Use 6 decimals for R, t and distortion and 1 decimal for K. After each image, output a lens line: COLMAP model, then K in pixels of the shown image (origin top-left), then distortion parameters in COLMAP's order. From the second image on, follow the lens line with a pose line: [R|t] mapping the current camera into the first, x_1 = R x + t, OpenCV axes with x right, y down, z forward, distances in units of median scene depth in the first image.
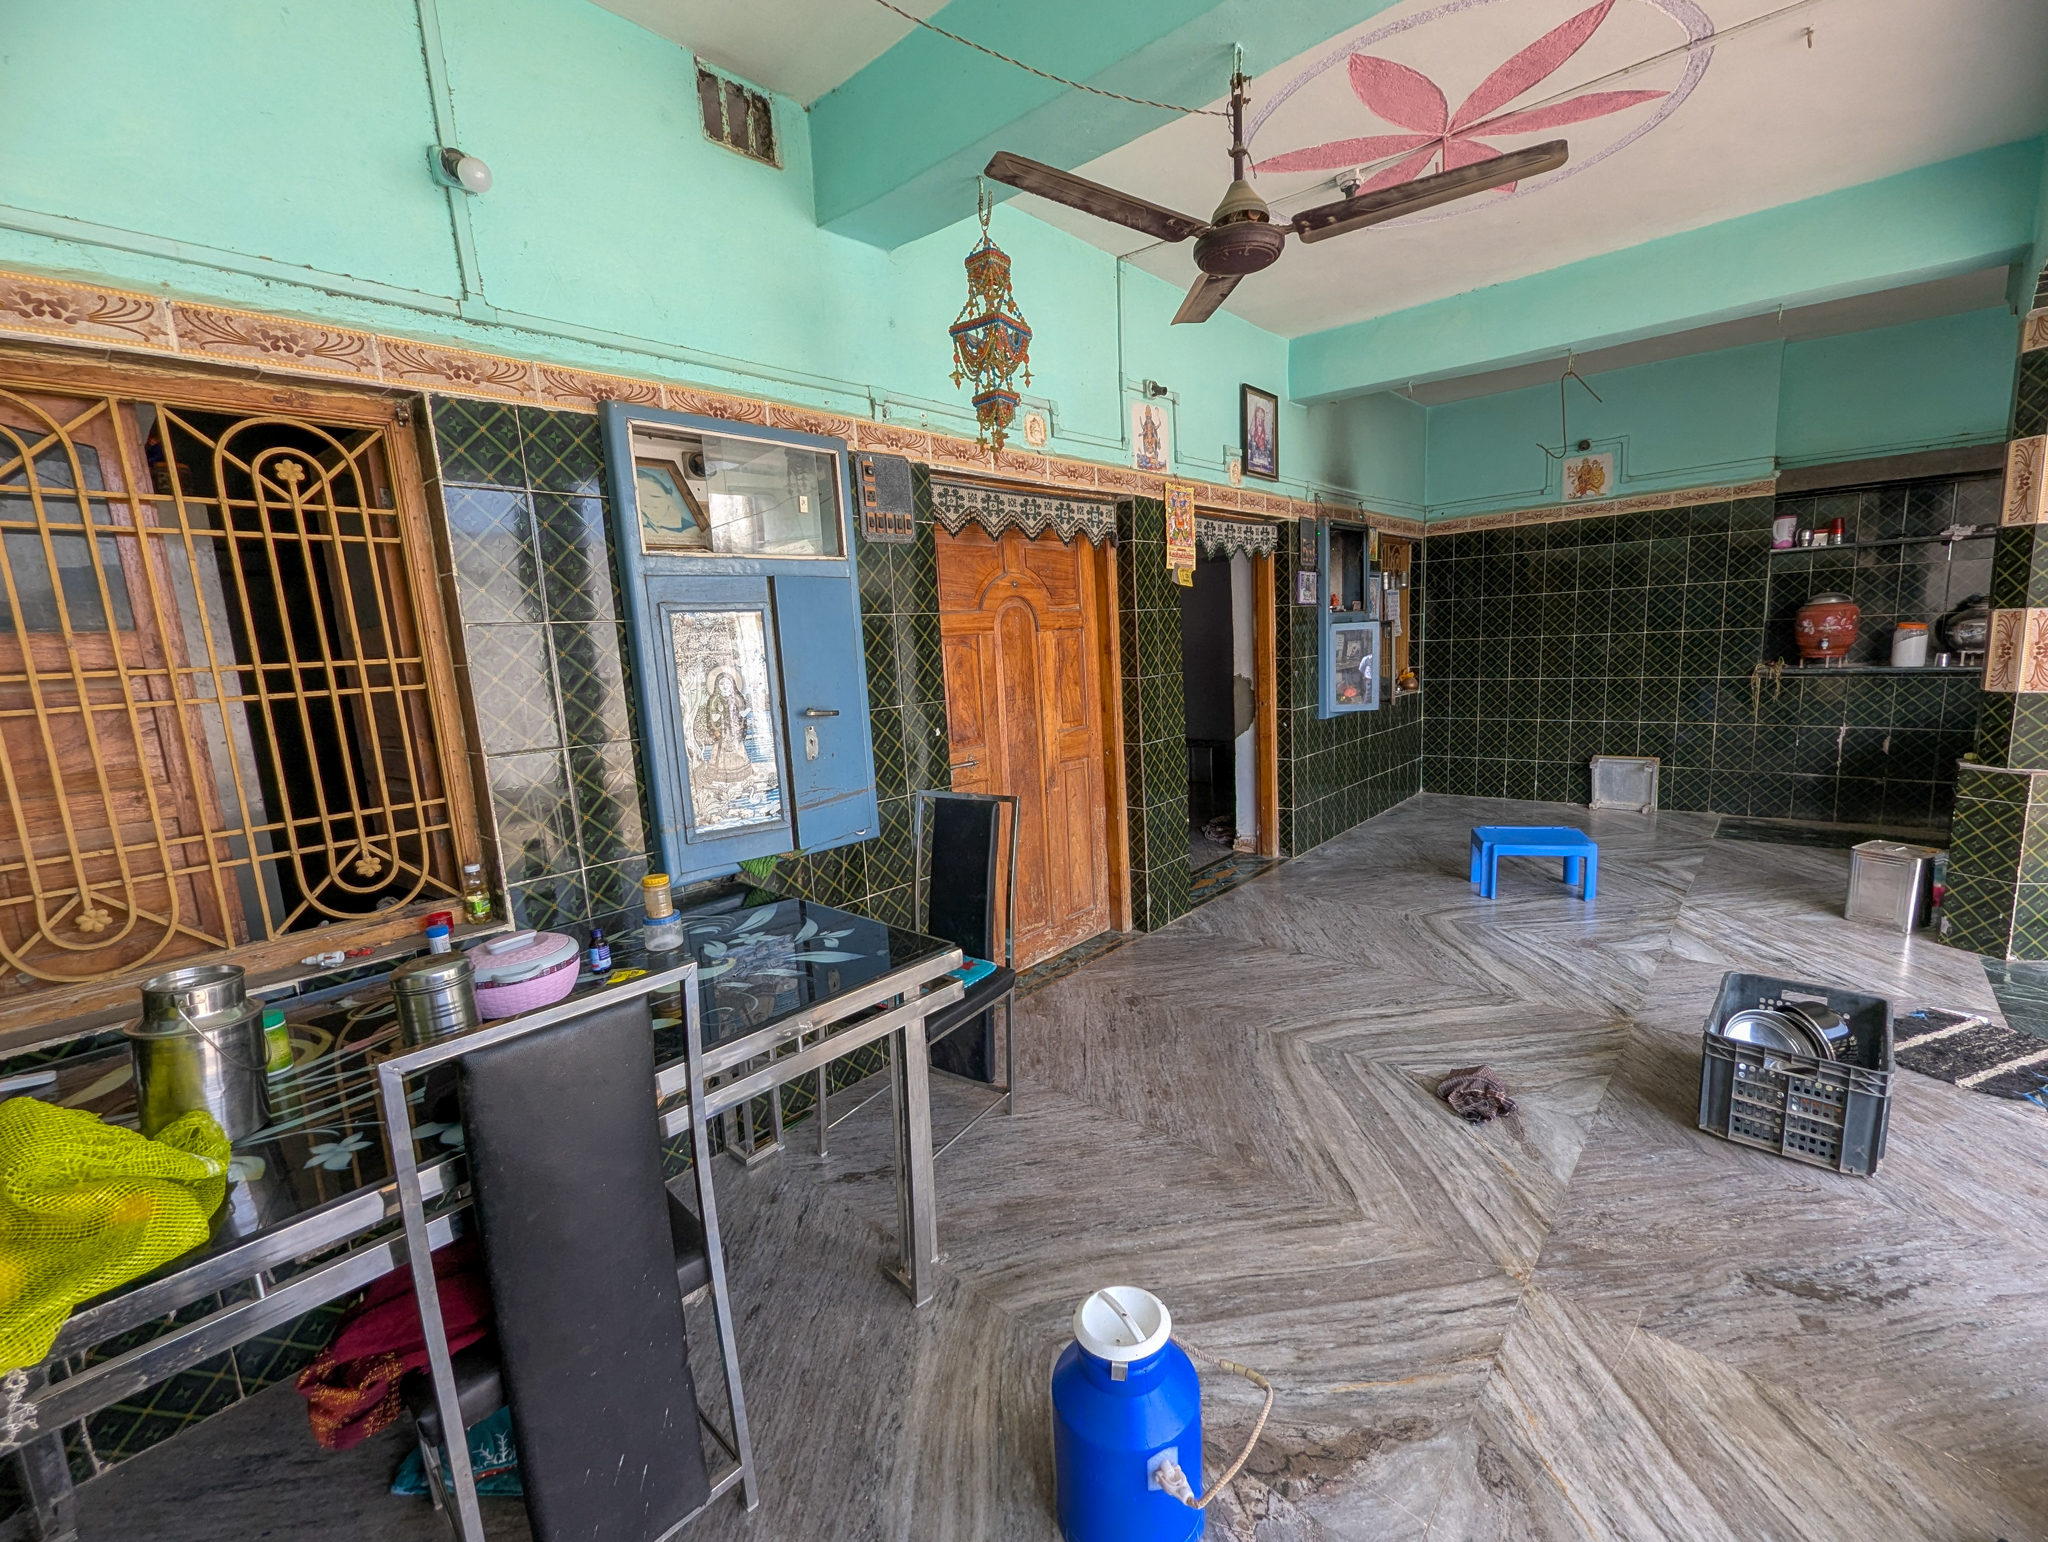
lens RADIAL K [[855.9, 0, 1025.9], [0, 855.9, 779.7], [0, 0, 1]] dist [0.003574, -0.000439]
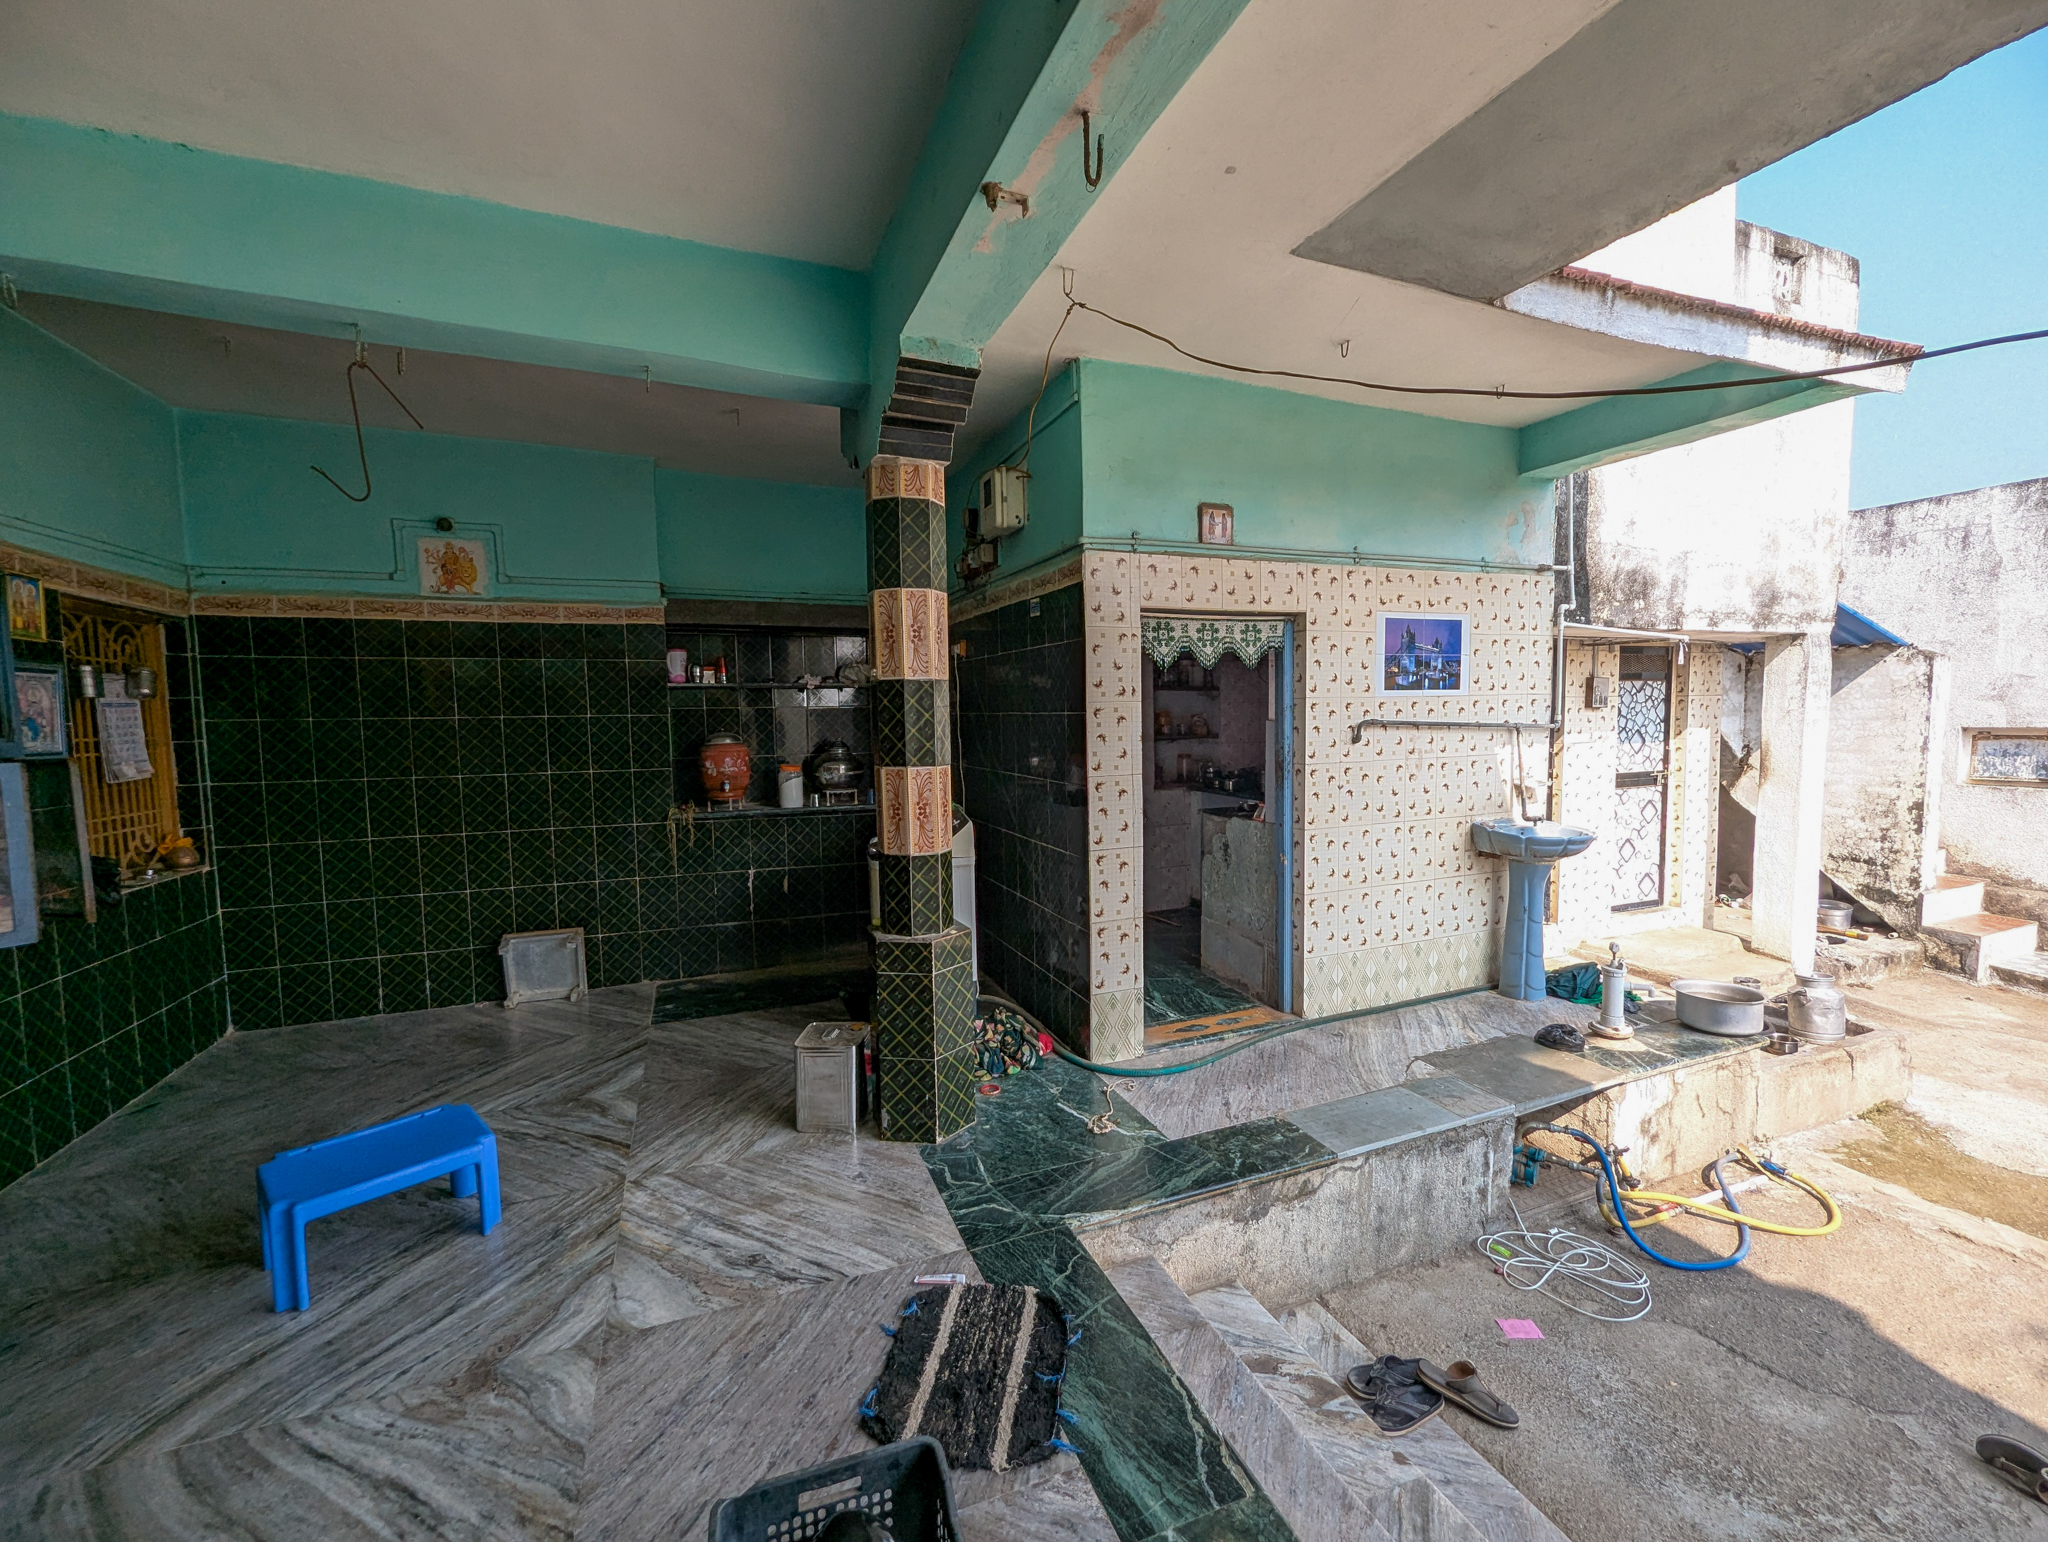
lens RADIAL K [[852.2, 0, 1030.2], [0, 852.2, 774.7], [0, 0, 1]] dist [0.001837, -0.000532]
pose [[0.445046, -0.014566, 0.895389, 0.242639], [0.136659, 0.989261, -0.051832, -0.077345], [-0.885019, 0.145431, 0.442257, 0.291623]]
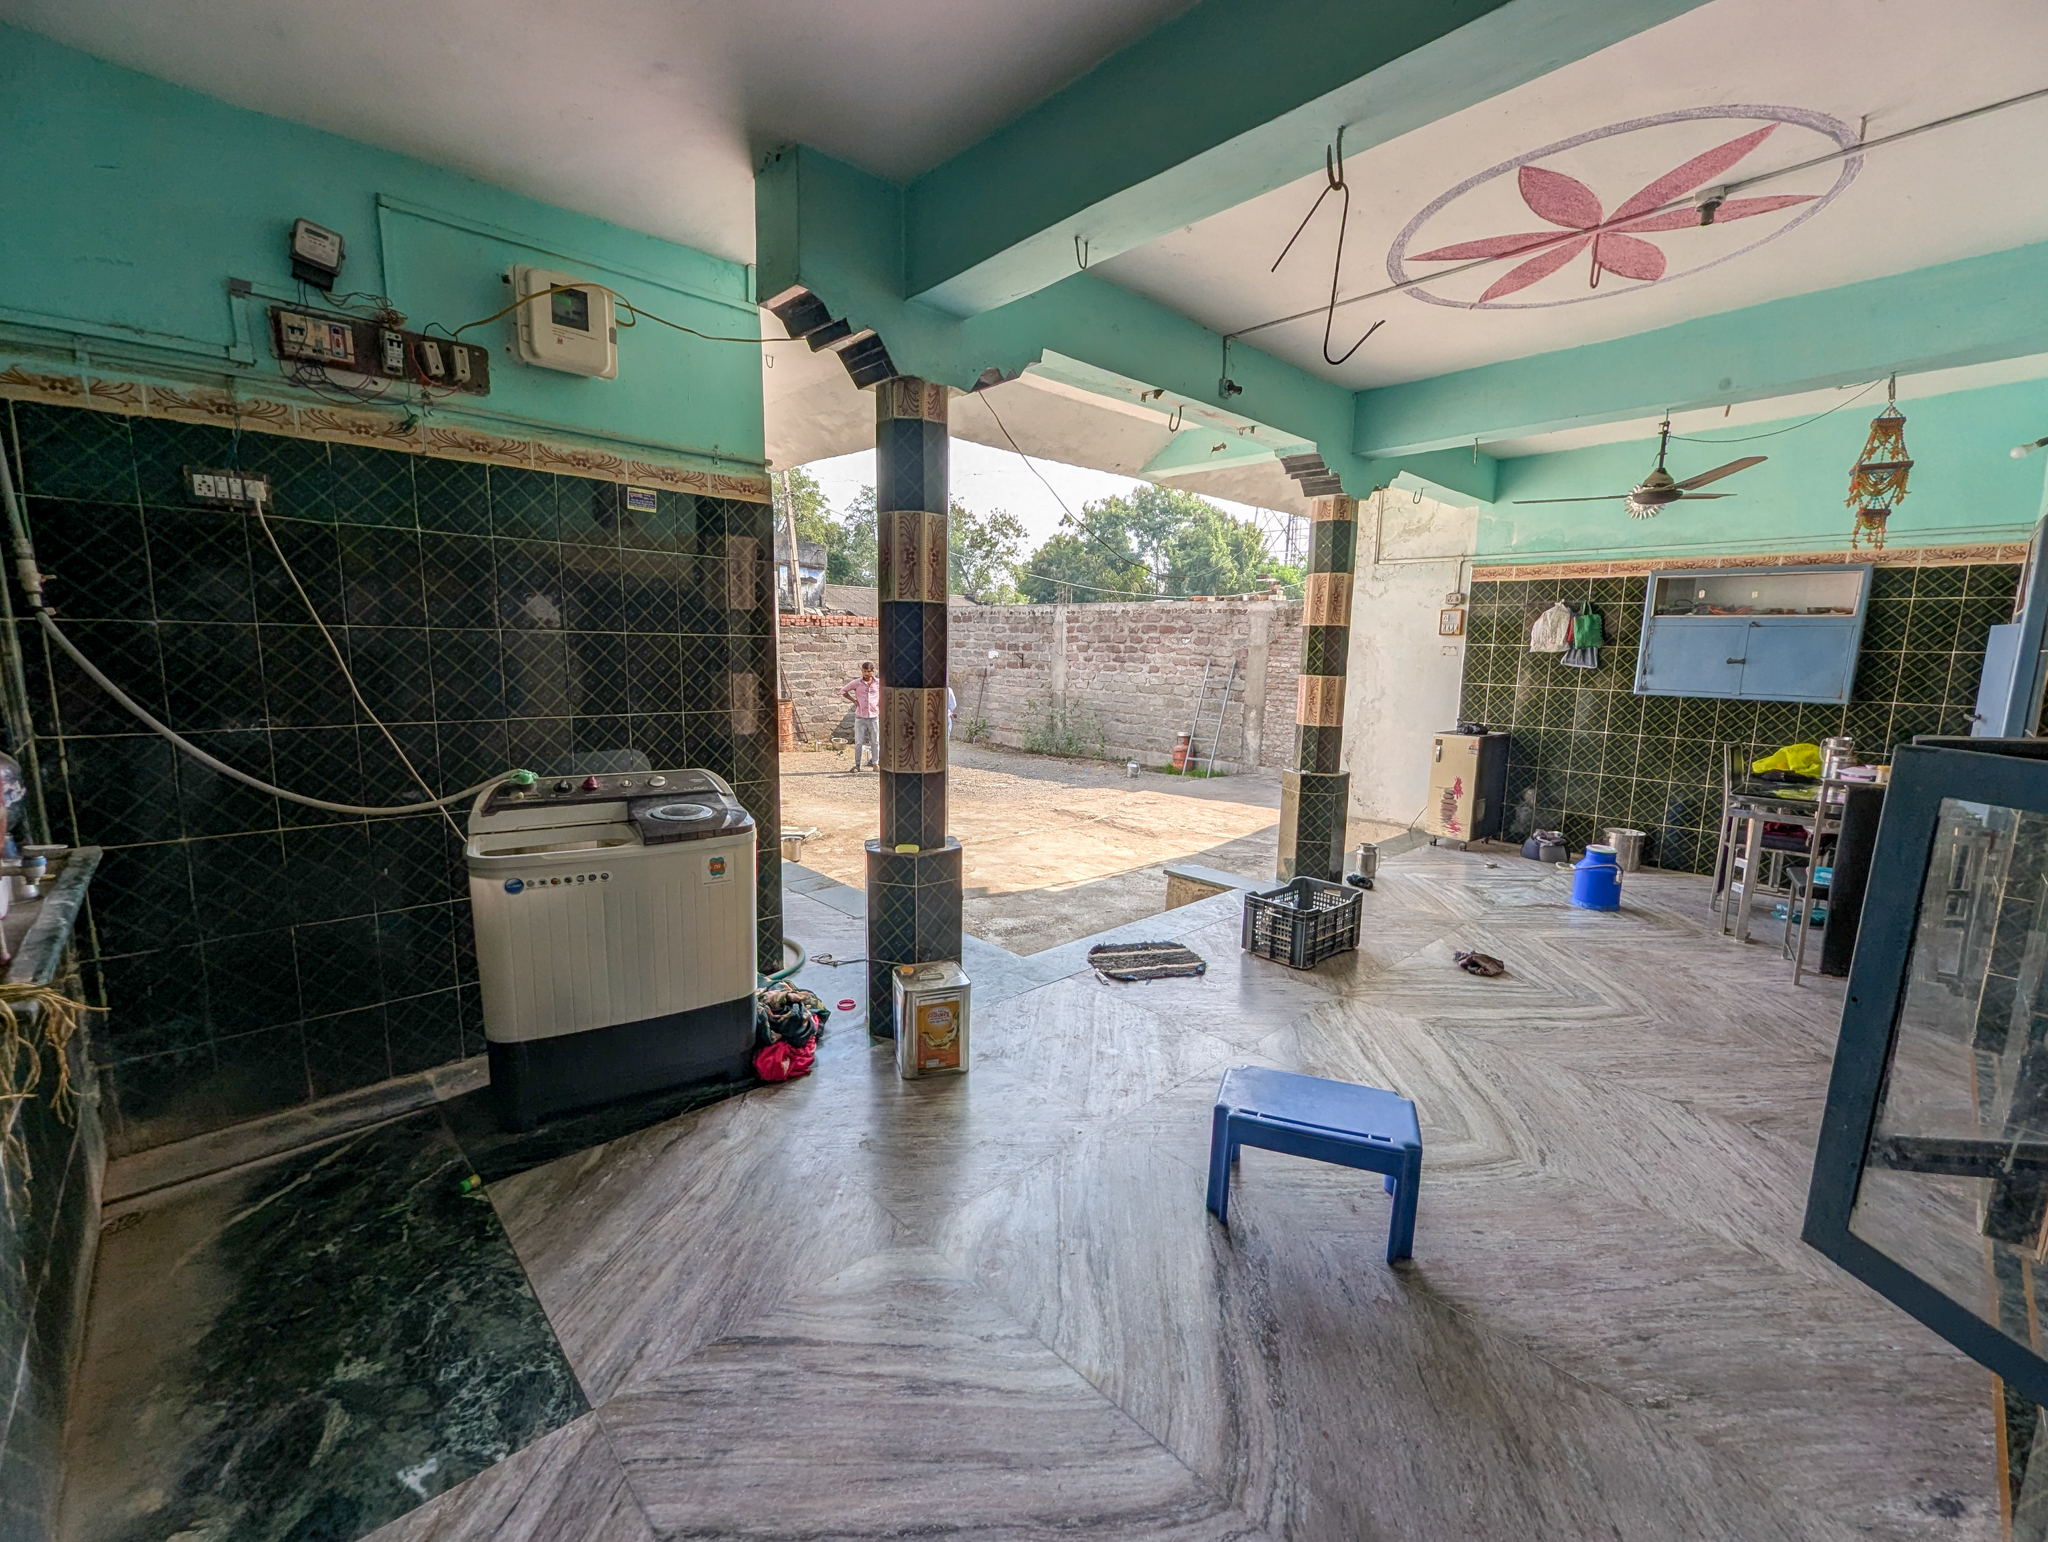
lens RADIAL K [[852.2, 0, 1030.2], [0, 852.2, 774.7], [0, 0, 1]] dist [0.001837, -0.000532]
pose [[-0.996374, 0.023893, 0.081653, 0.615516], [0.048269, 0.949093, 0.311276, -0.254937], [-0.070059, 0.314089, -0.946805, 1.238037]]
